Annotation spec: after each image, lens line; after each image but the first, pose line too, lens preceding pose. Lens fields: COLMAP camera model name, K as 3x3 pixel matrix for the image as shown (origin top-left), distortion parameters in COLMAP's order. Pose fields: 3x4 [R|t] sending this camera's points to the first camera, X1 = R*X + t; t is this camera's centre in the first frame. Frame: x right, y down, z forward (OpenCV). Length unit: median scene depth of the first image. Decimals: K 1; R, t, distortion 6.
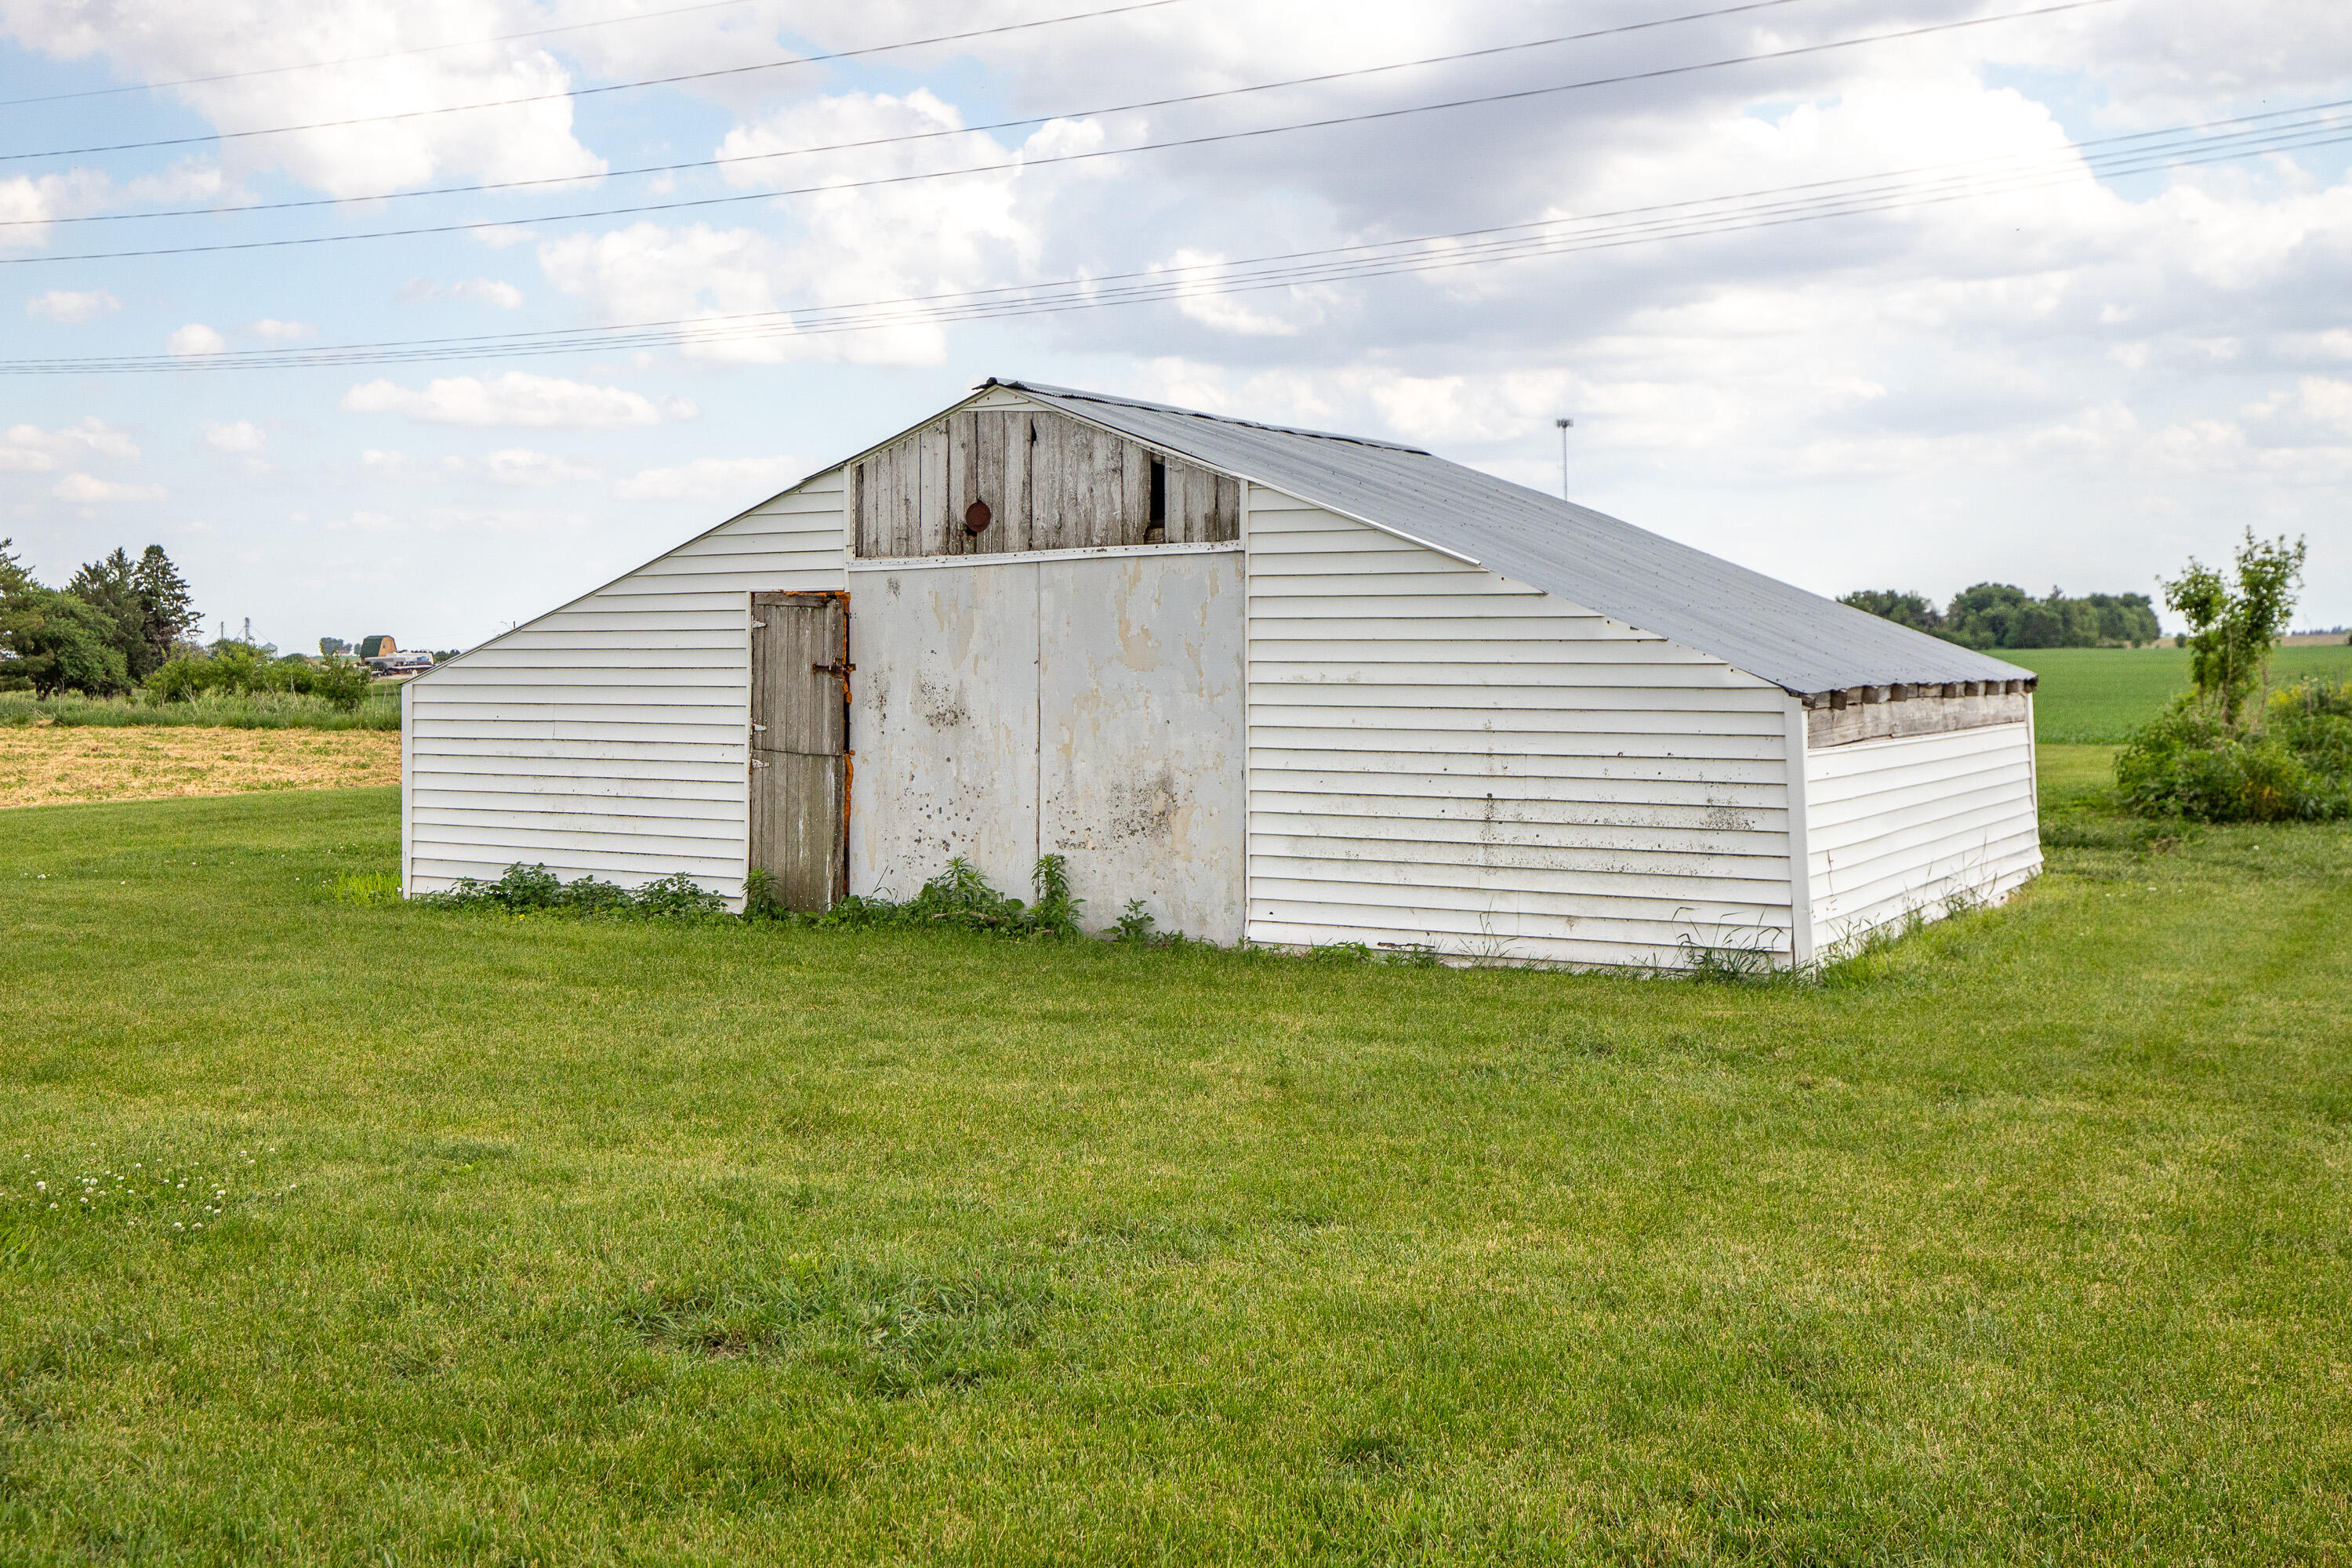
lens RADIAL K [[2403.9, 0, 1176.7], [0, 2403.9, 781.1], [0, 0, 1]] dist [0.020954, 0.000000]
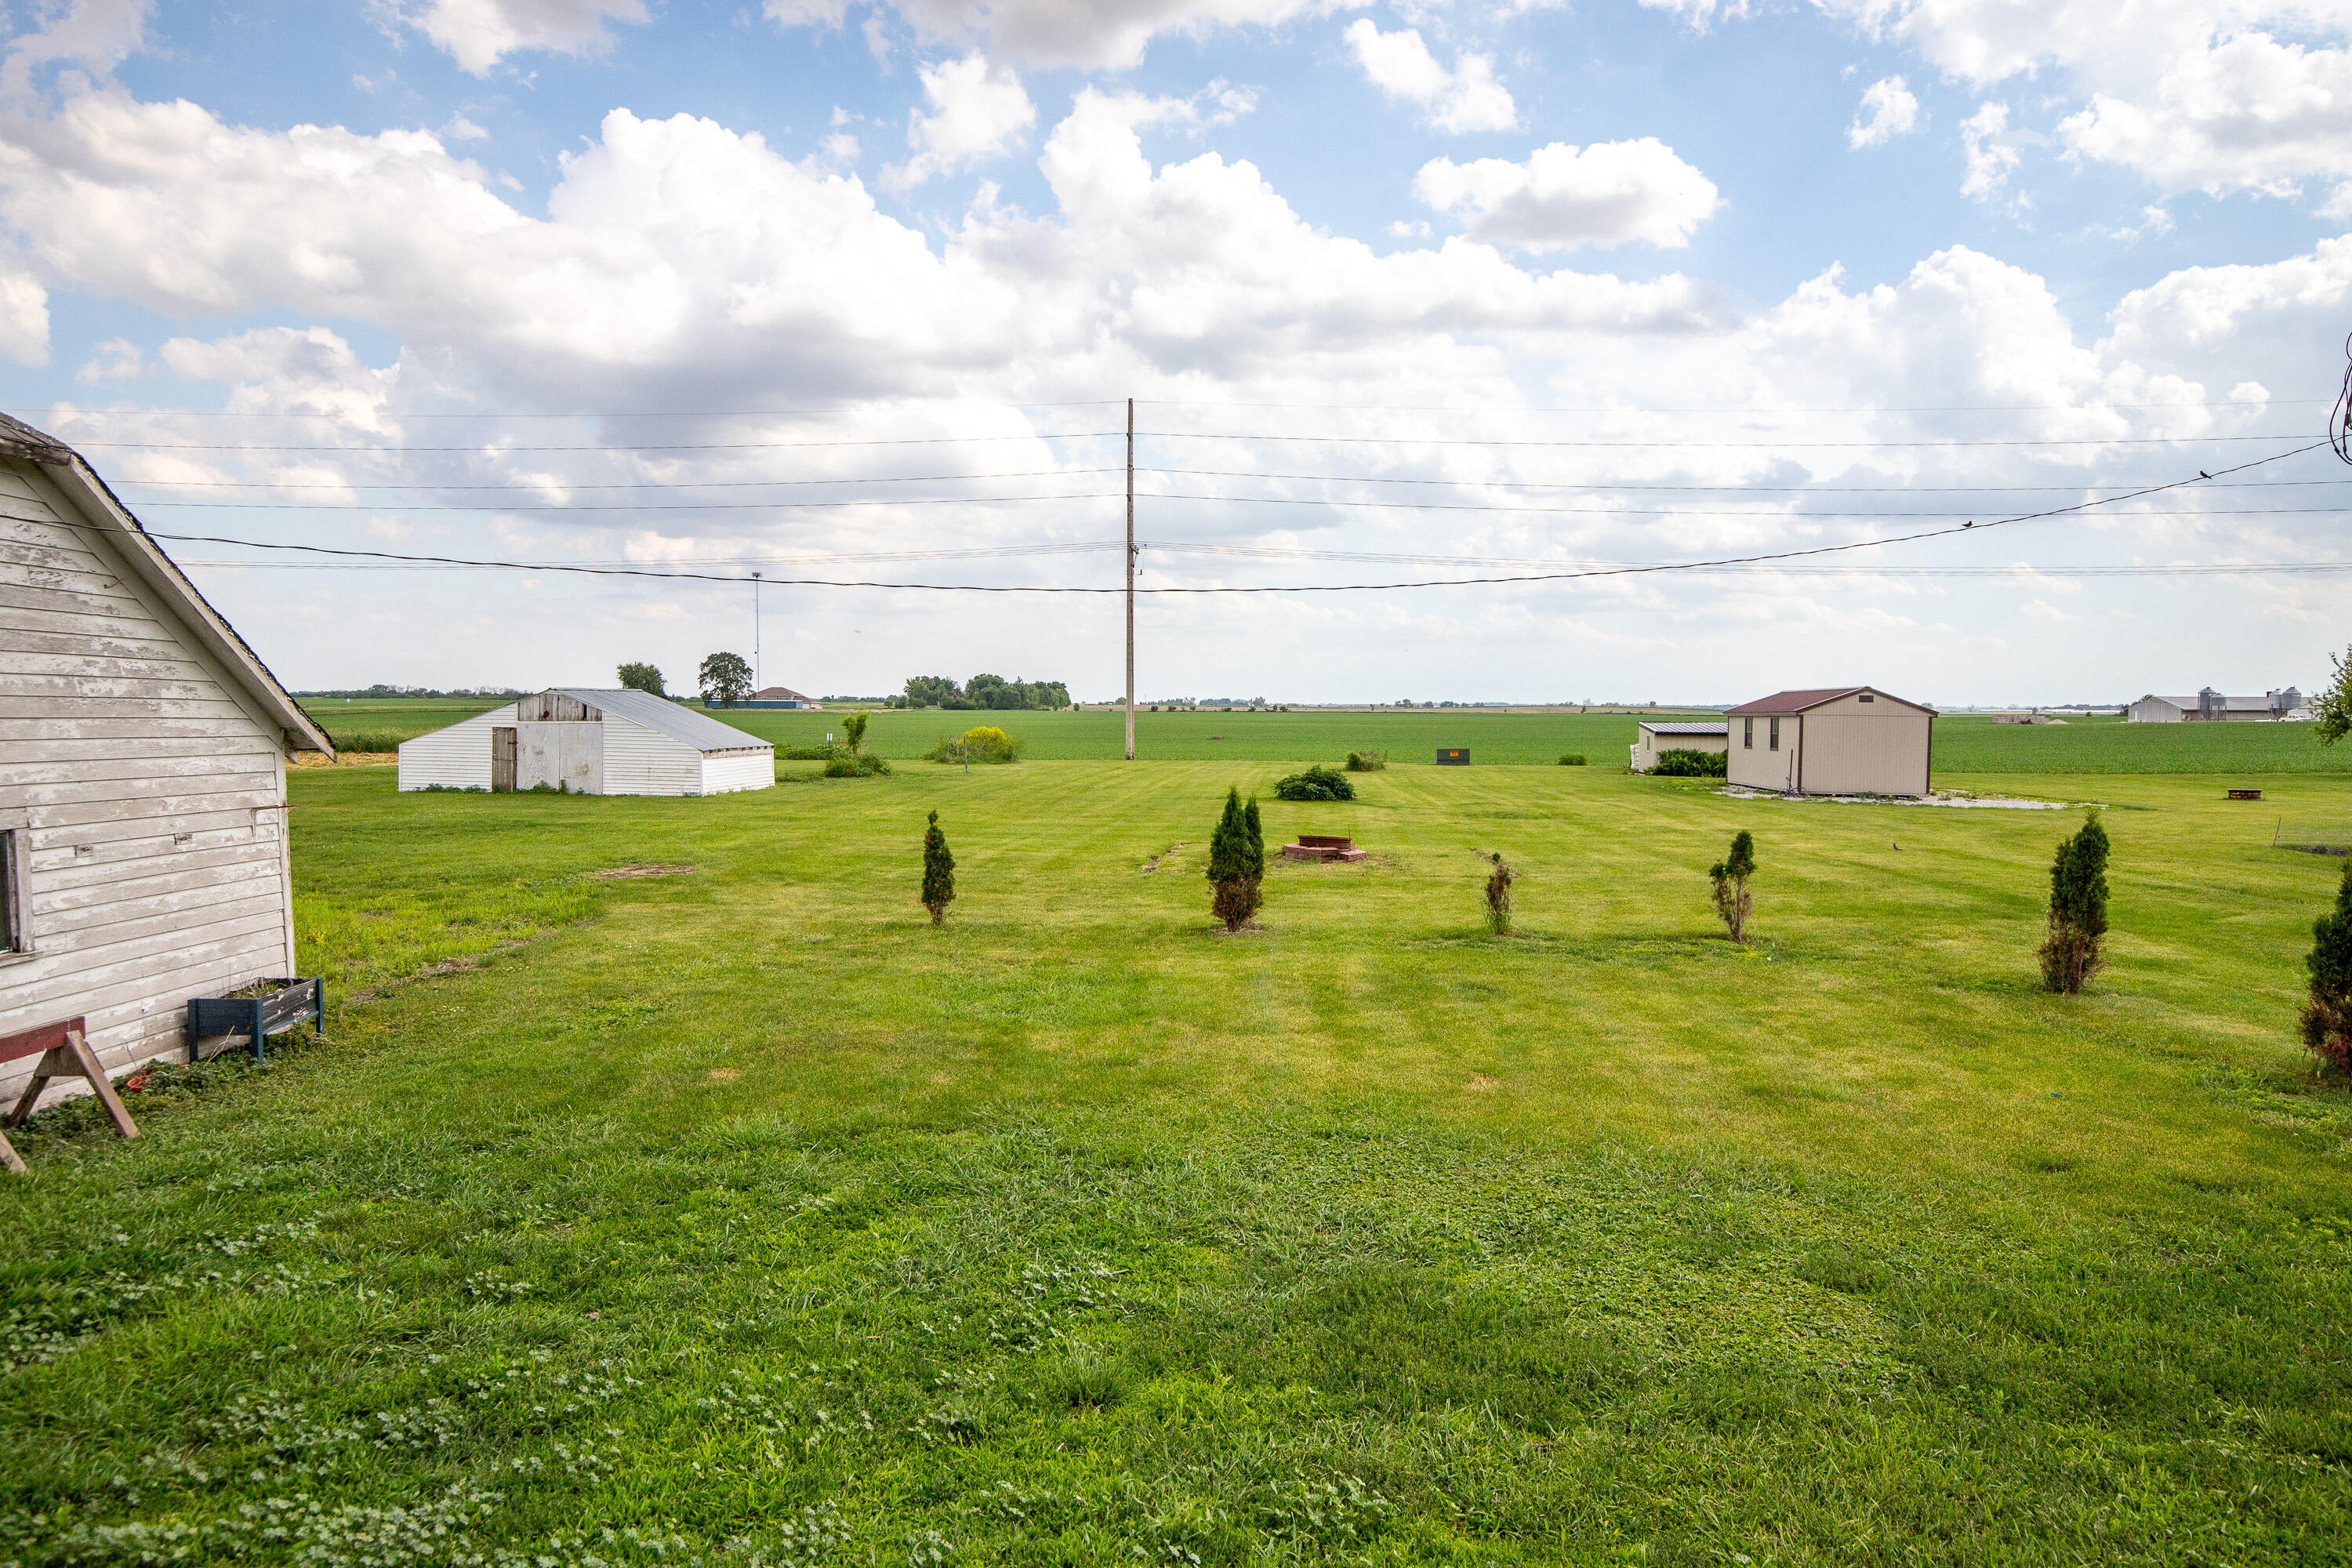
lens RADIAL K [[1506.3, 0, 1180.7], [0, 1506.3, 781.8], [0, 0, 1]] dist [0.001134, -0.000853]
pose [[0.910236, -0.002509, 0.414082, -0.172829], [0.002840, 0.999996, -0.000184, 0.037941], [-0.414080, 0.001344, 0.910239, -2.374877]]
